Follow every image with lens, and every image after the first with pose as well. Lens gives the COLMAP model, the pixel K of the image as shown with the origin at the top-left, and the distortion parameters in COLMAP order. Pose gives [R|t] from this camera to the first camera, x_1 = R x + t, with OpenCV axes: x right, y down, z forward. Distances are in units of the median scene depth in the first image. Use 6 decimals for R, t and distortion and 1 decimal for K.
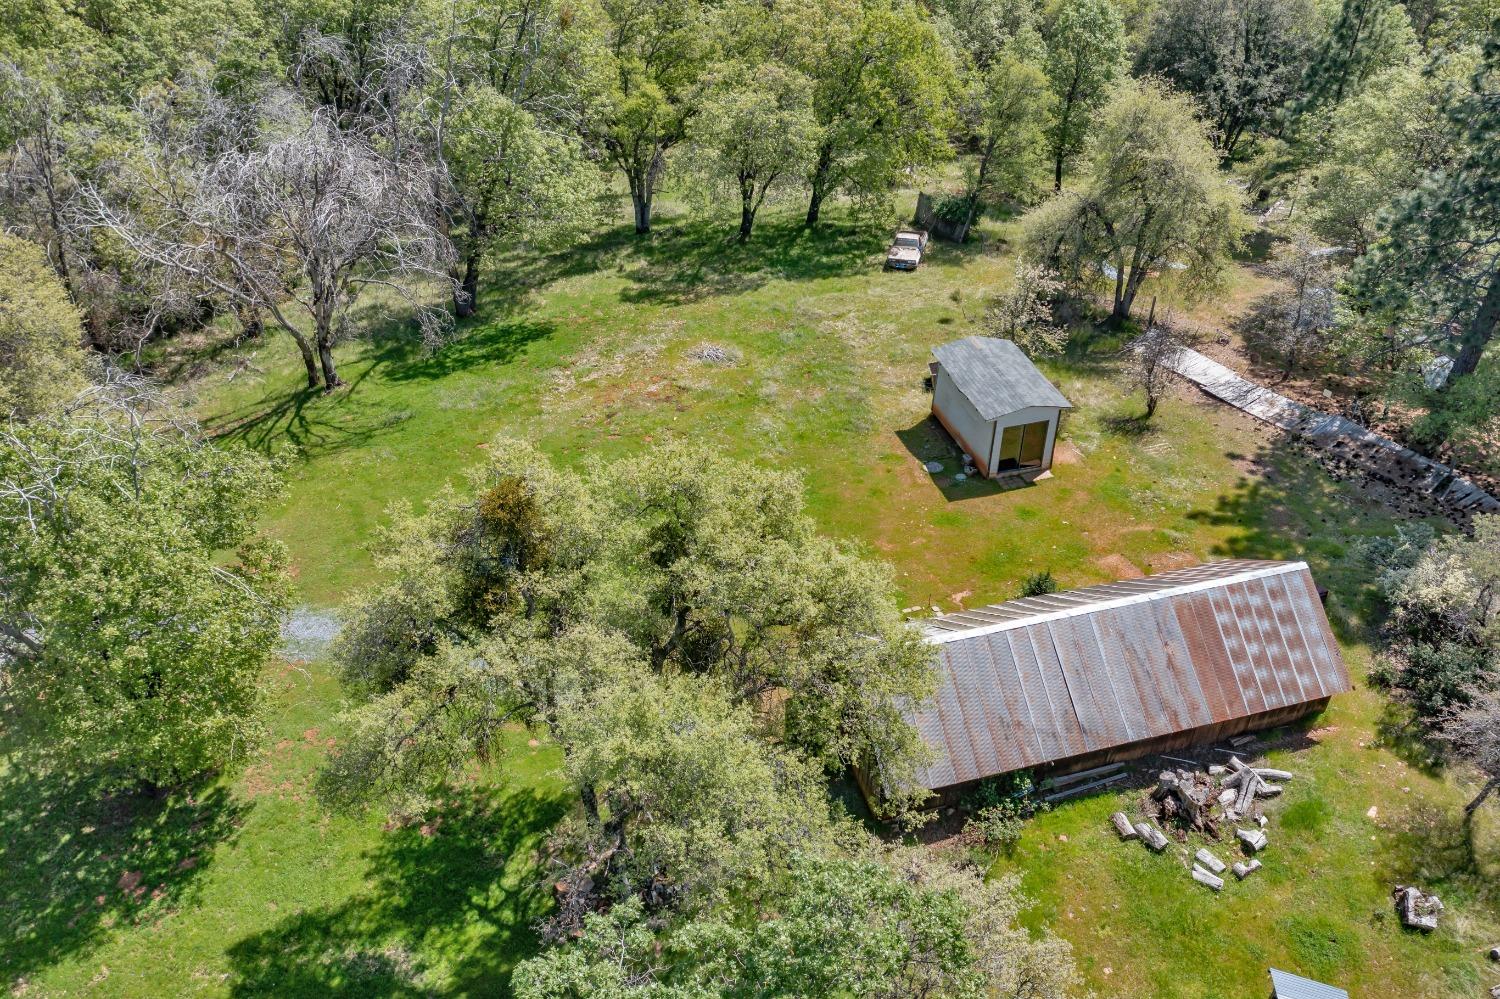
lens RADIAL K [[1194.9, 0, 736.6], [0, 1194.9, 509.2], [0, 0, 1]] dist [-0.008029, 0.001328]
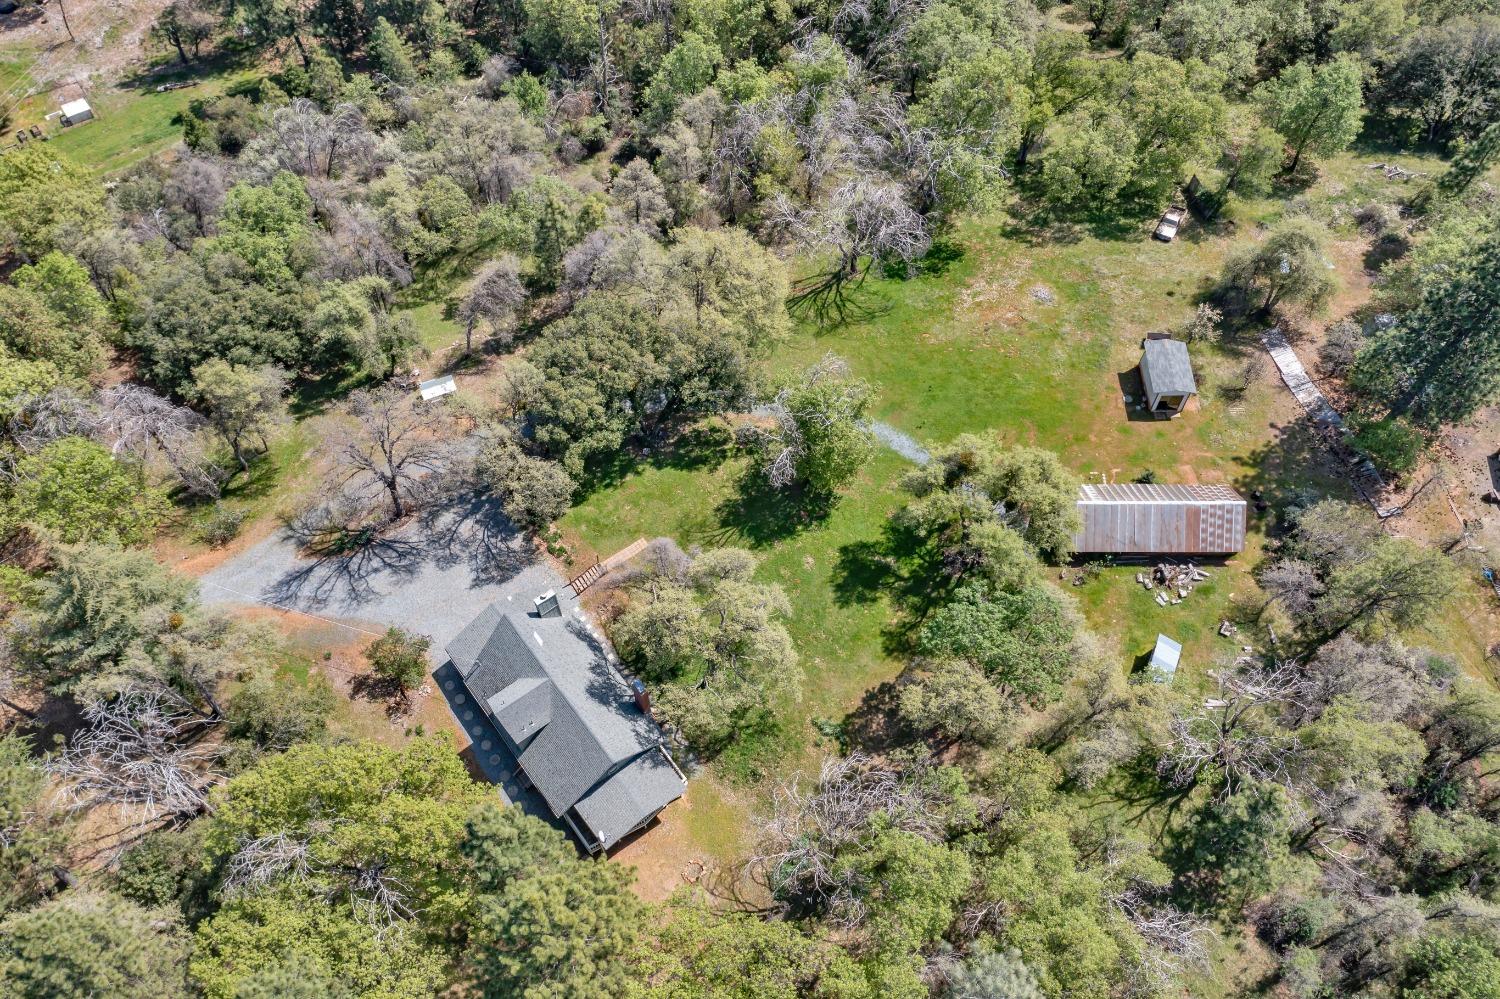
lens RADIAL K [[1194.9, 0, 747.1], [0, 1194.9, 502.7], [0, 0, 1]] dist [-0.008029, 0.001328]
pose [[0.961194, 0.231723, -0.149702, -0.141362], [-0.160023, 0.910346, 0.381659, -0.608632], [0.224719, -0.342892, 0.912100, -1.275551]]
